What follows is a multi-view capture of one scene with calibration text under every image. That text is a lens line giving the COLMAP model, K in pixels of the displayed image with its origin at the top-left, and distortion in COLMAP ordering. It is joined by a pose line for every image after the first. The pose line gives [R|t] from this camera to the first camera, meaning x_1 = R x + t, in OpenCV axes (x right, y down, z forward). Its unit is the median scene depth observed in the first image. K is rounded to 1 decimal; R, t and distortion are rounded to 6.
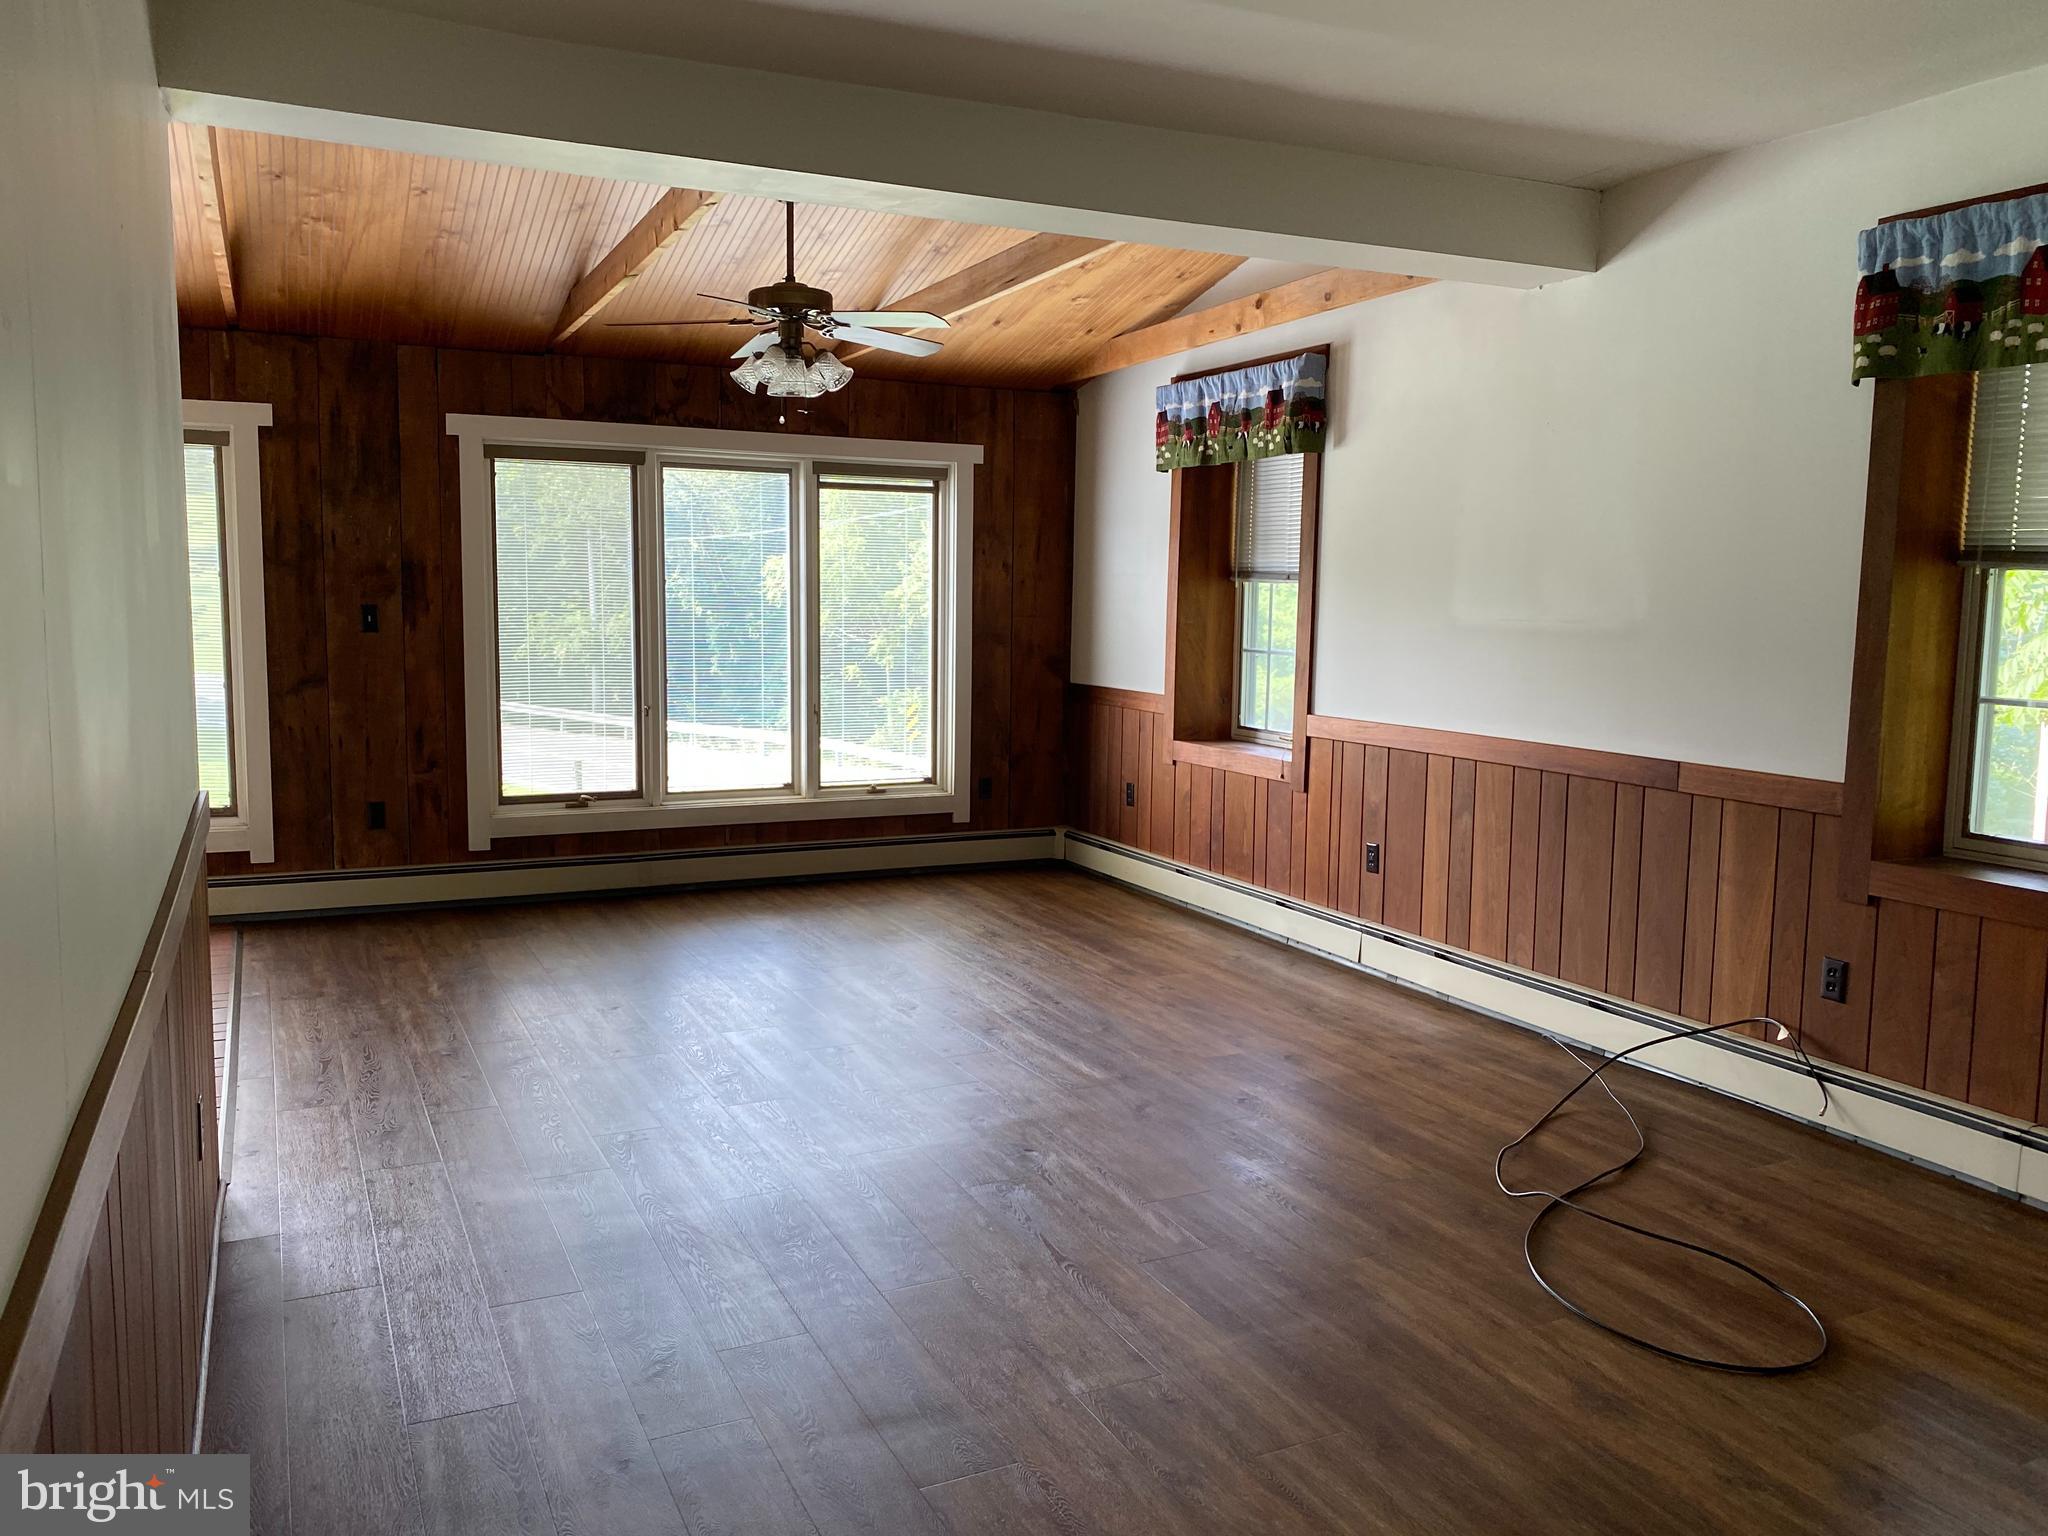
lens RADIAL K [[1534.9, 0, 1027.0], [0, 1534.9, 762.5], [0, 0, 1]] dist [0.032437, -0.052000]
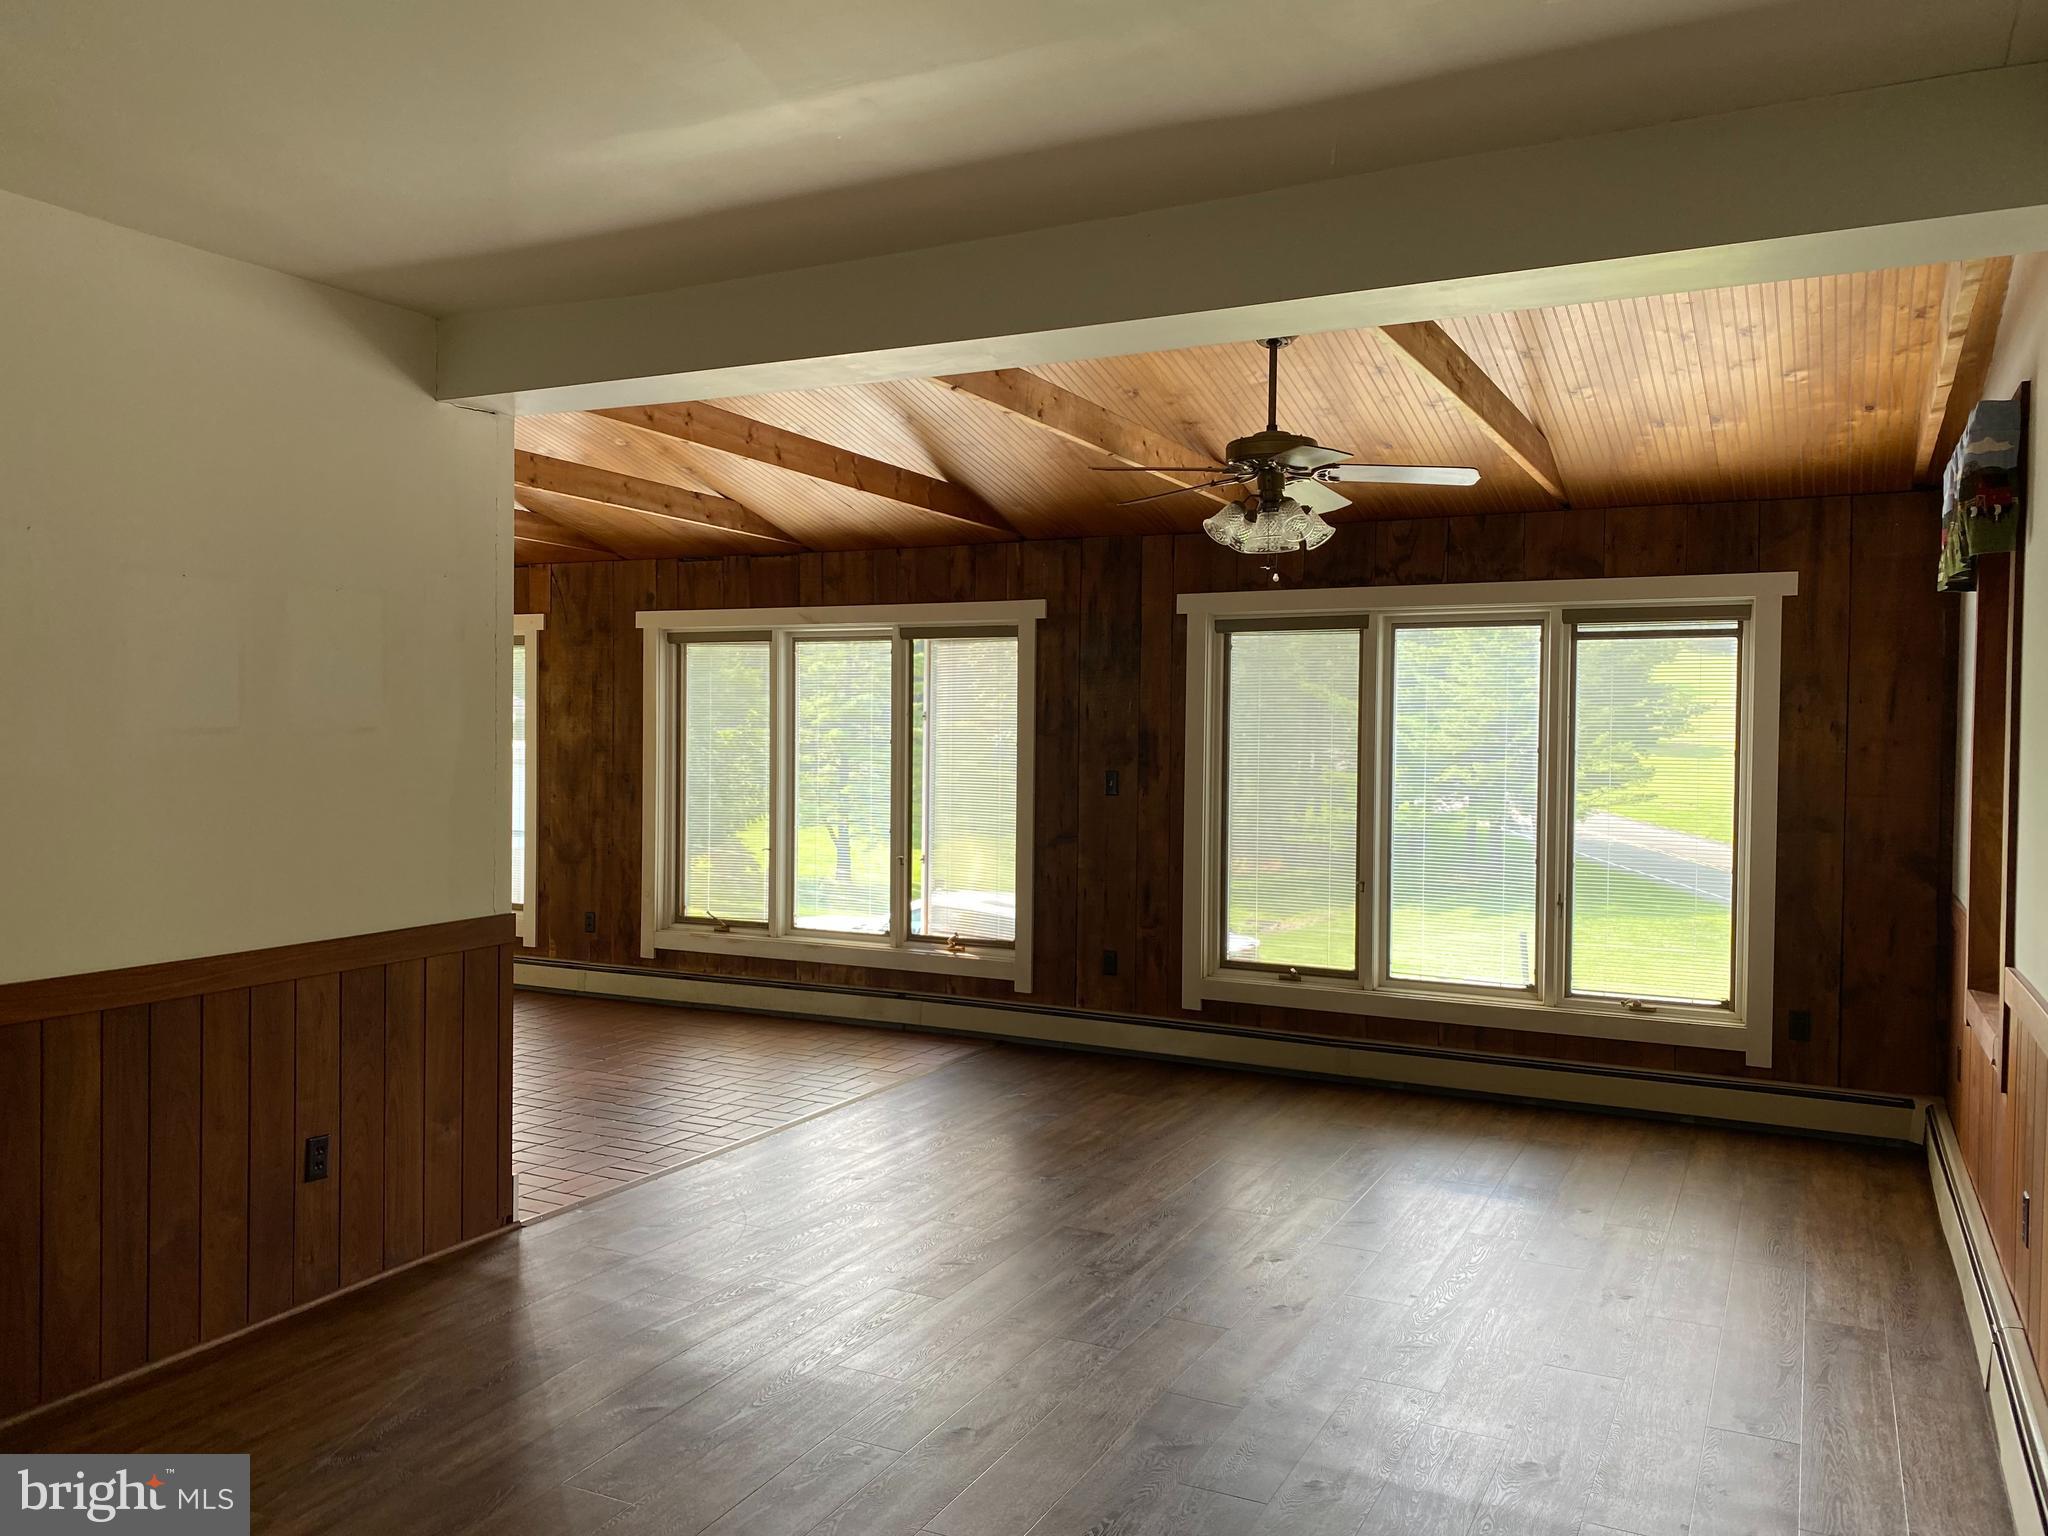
lens RADIAL K [[1534.9, 0, 1036.5], [0, 1534.9, 737.0], [0, 0, 1]] dist [0.032437, -0.052000]
pose [[0.601658, -0.006415, -0.798728, 0.405963], [-0.092881, 0.992622, -0.077937, -0.034380], [0.793335, 0.121078, 0.596624, 0.288892]]
